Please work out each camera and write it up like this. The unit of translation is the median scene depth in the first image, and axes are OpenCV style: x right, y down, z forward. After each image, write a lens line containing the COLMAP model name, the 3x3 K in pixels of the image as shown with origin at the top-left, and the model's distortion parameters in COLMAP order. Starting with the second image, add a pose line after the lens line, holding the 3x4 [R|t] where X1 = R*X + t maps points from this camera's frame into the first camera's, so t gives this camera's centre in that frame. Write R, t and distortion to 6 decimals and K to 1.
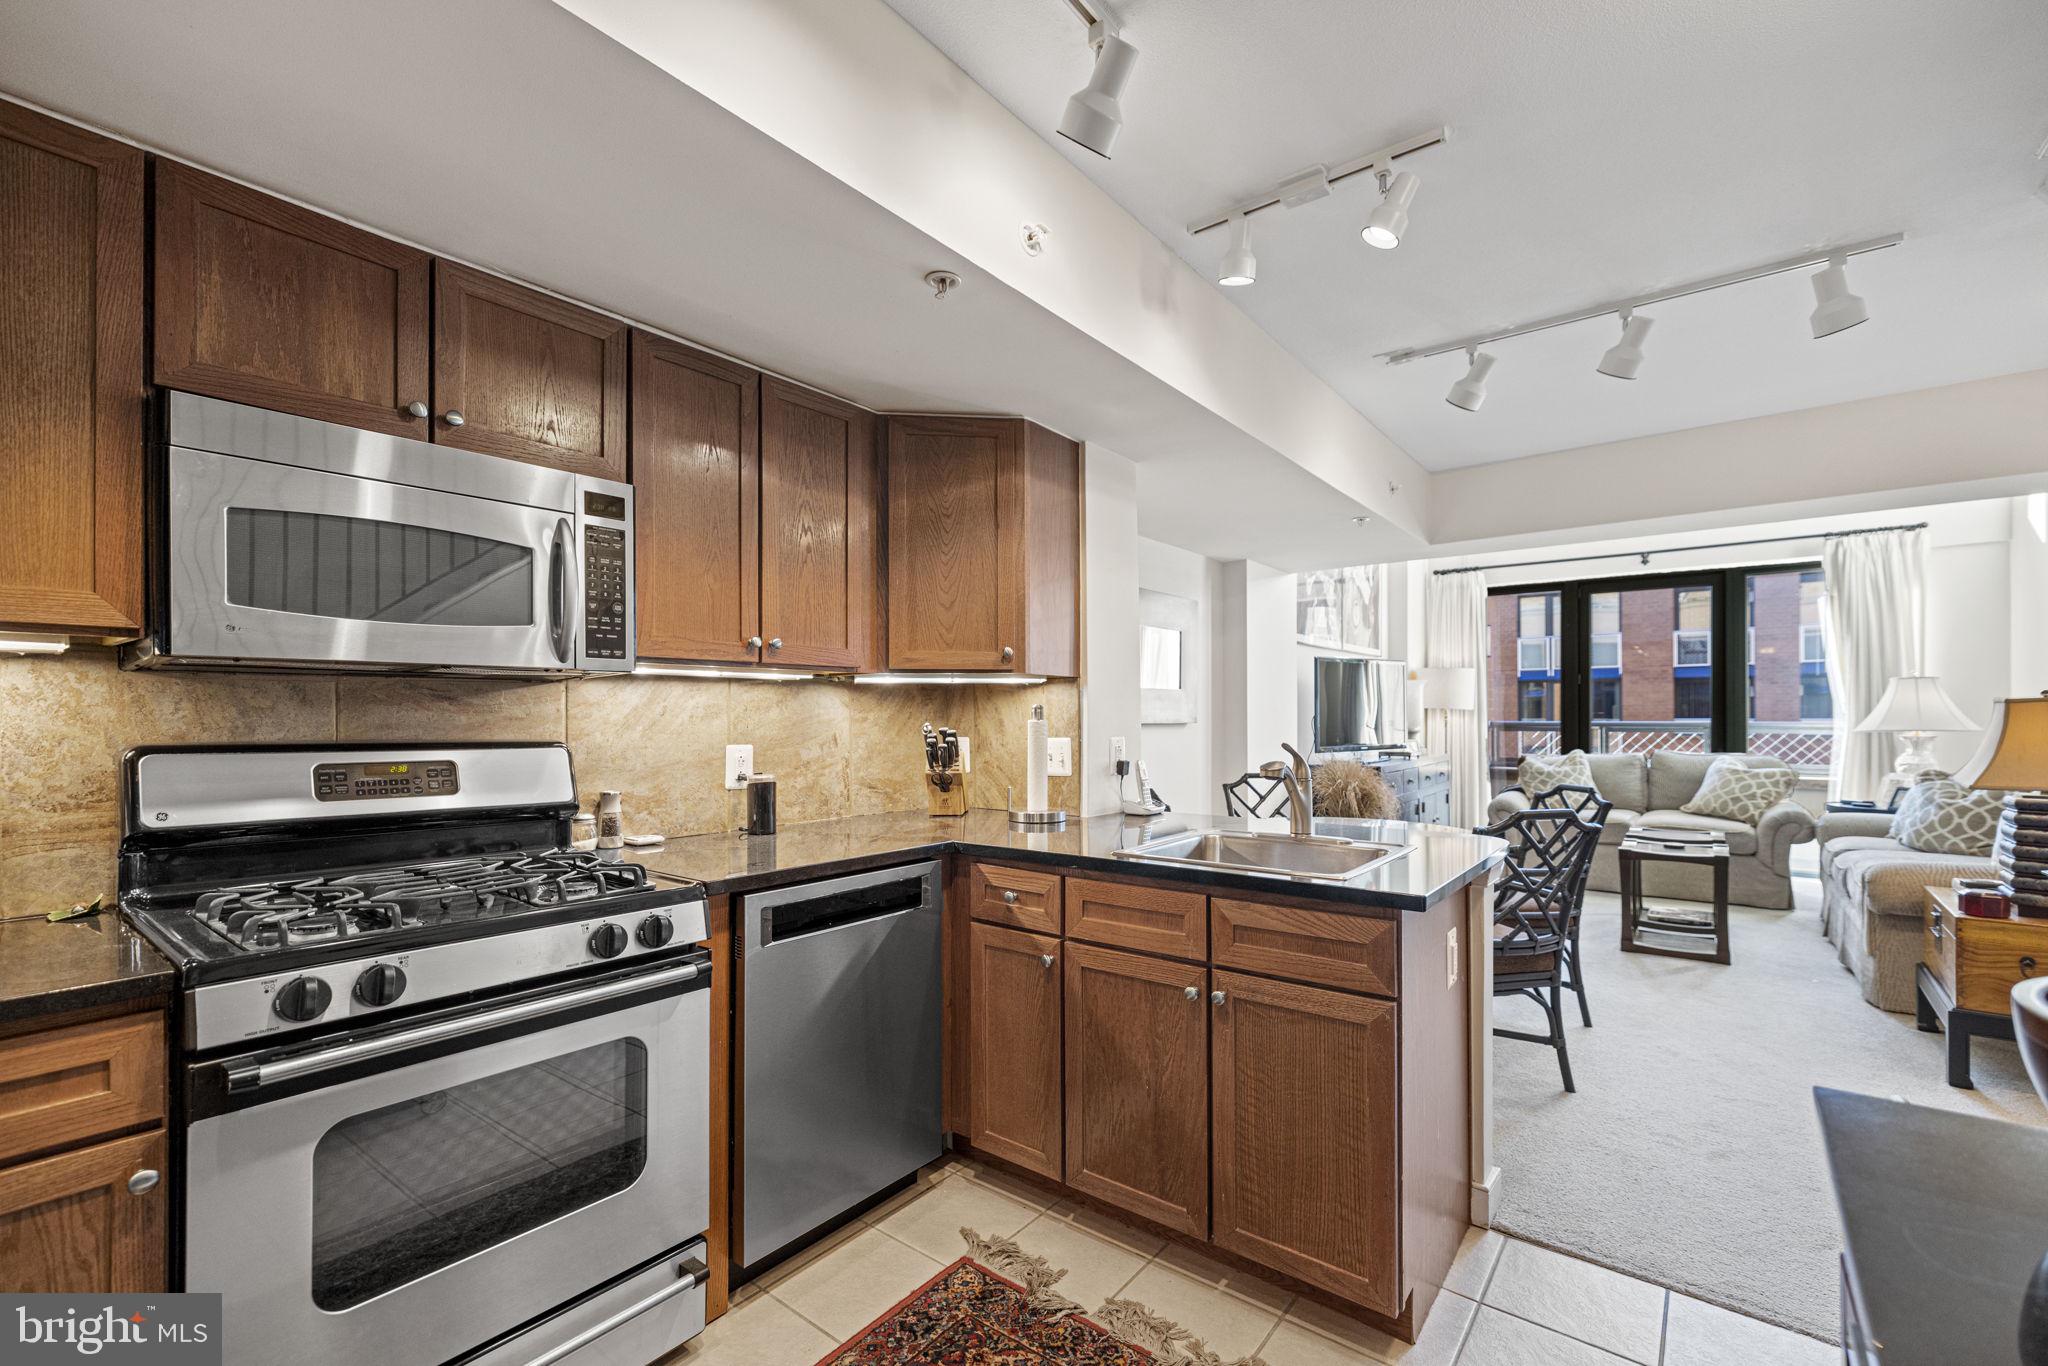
lens RADIAL K [[857.4, 0, 1030.7], [0, 857.4, 713.3], [0, 0, 1]] dist [0.001008, 0.000558]
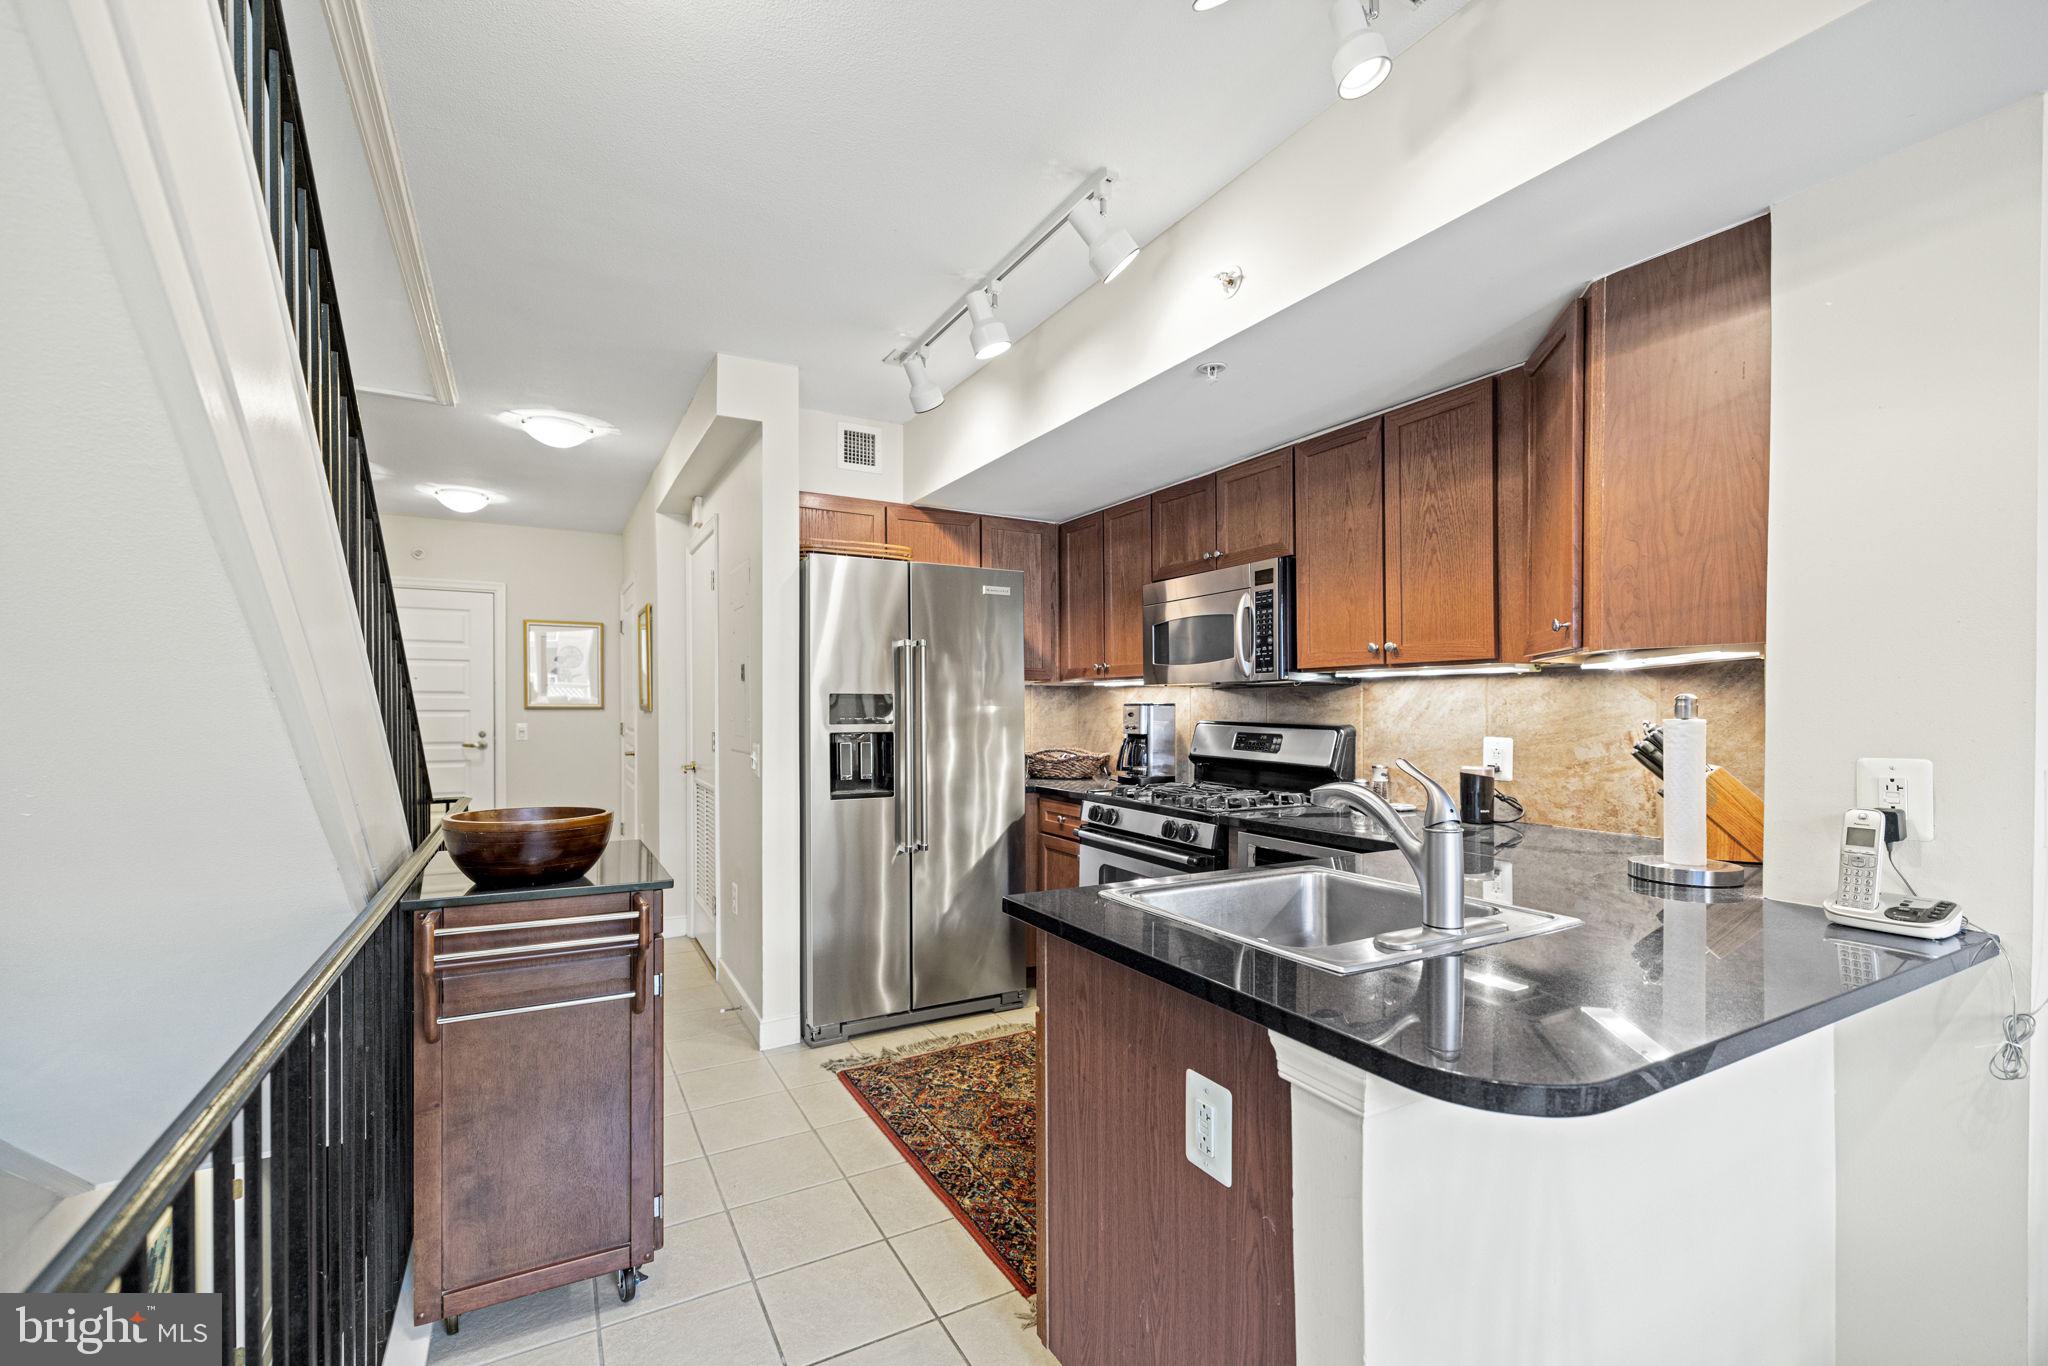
lens RADIAL K [[857.4, 0, 1019.9], [0, 857.4, 701.3], [0, 0, 1]] dist [0.001008, 0.000558]
pose [[-0.378513, -0.001761, -0.925594, 0.904934], [0.004953, 0.999980, -0.003928, -0.005797], [0.925583, -0.006072, -0.378497, 0.932916]]
